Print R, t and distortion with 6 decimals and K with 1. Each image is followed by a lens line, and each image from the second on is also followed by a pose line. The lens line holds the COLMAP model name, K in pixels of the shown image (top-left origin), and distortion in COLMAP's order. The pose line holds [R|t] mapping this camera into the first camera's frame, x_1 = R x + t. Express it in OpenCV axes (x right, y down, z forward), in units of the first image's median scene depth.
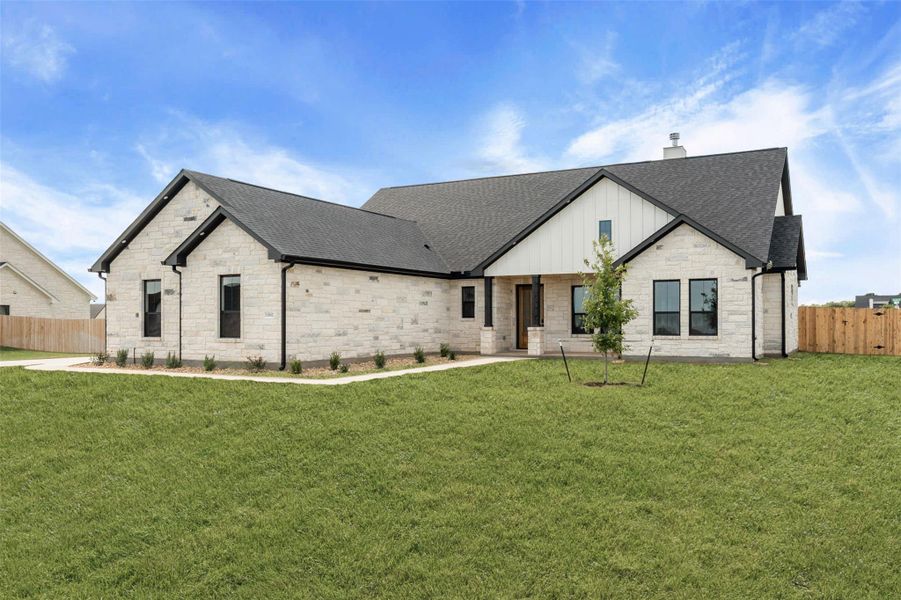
lens RADIAL K [[744.3, 0, 450.5], [0, 744.3, 301.5], [0, 0, 1]] dist [-0.002439, -0.000209]
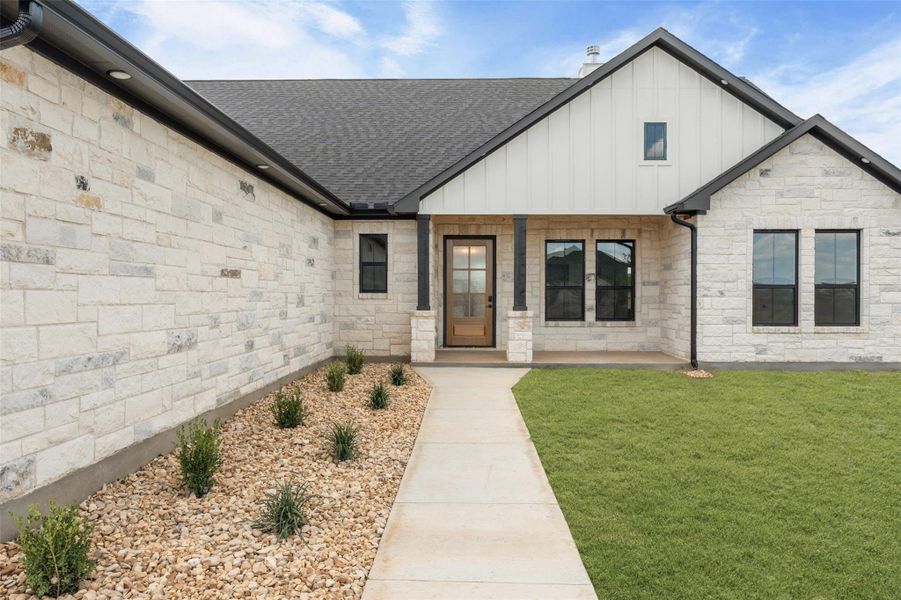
lens RADIAL K [[640.4, 0, 450.4], [0, 640.4, 290.5], [0, 0, 1]] dist [0.000886, 0.000425]
pose [[0.890898, 0.006827, 0.454153, -0.160145], [-0.016466, 0.999715, 0.017272, 0.013699], [-0.453906, -0.022866, 0.890756, 0.672048]]
